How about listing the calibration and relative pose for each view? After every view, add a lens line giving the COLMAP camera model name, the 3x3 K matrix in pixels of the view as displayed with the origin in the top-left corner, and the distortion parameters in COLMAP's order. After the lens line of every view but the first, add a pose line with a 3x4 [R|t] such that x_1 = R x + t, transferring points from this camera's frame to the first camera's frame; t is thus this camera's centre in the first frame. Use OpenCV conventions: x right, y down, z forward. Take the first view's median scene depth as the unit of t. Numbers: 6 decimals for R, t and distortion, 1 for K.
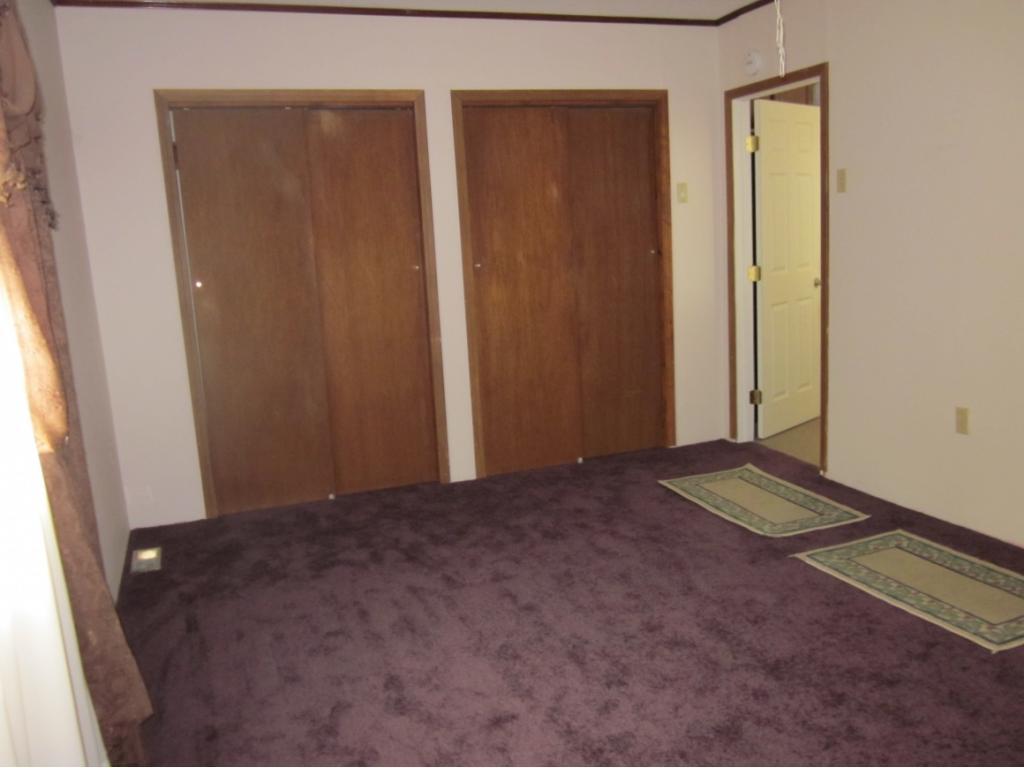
lens RADIAL K [[850.3, 0, 504.2], [0, 850.3, 383.5], [0, 0, 1]] dist [-0.038893, 0.001350]
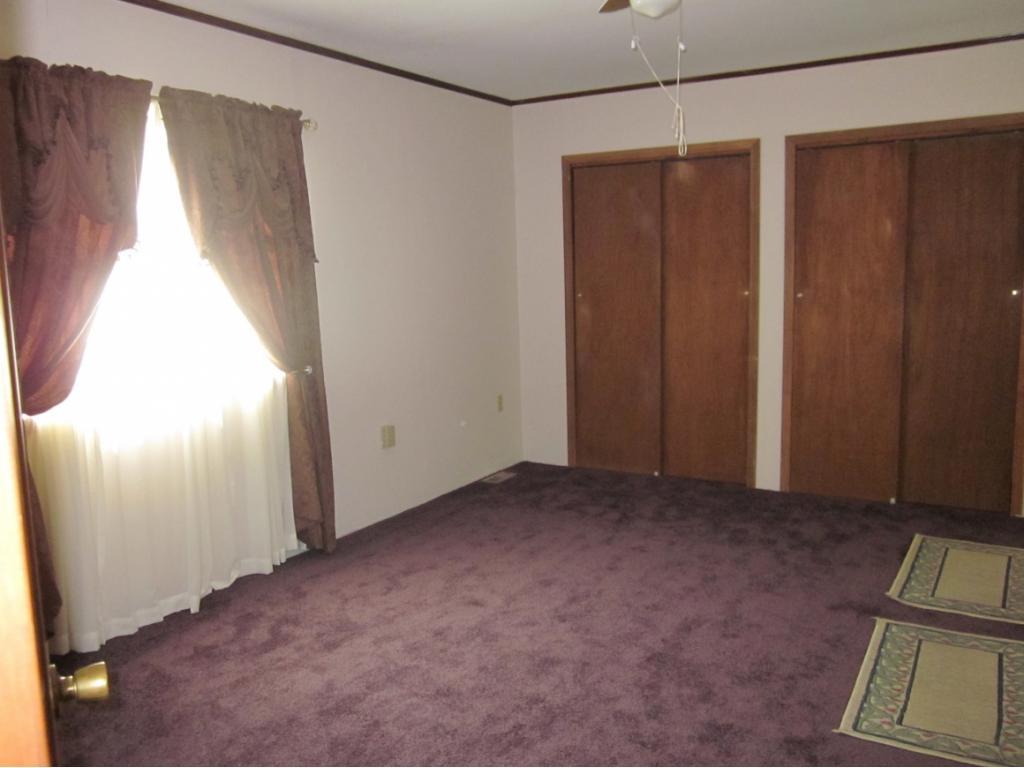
lens RADIAL K [[850.3, 0, 504.2], [0, 850.3, 383.5], [0, 0, 1]] dist [-0.038893, 0.001350]
pose [[0.625609, 0.145935, -0.766366, 0.677620], [-0.147250, 0.986779, 0.067702, -0.054217], [0.766114, 0.070492, 0.638827, 0.041639]]
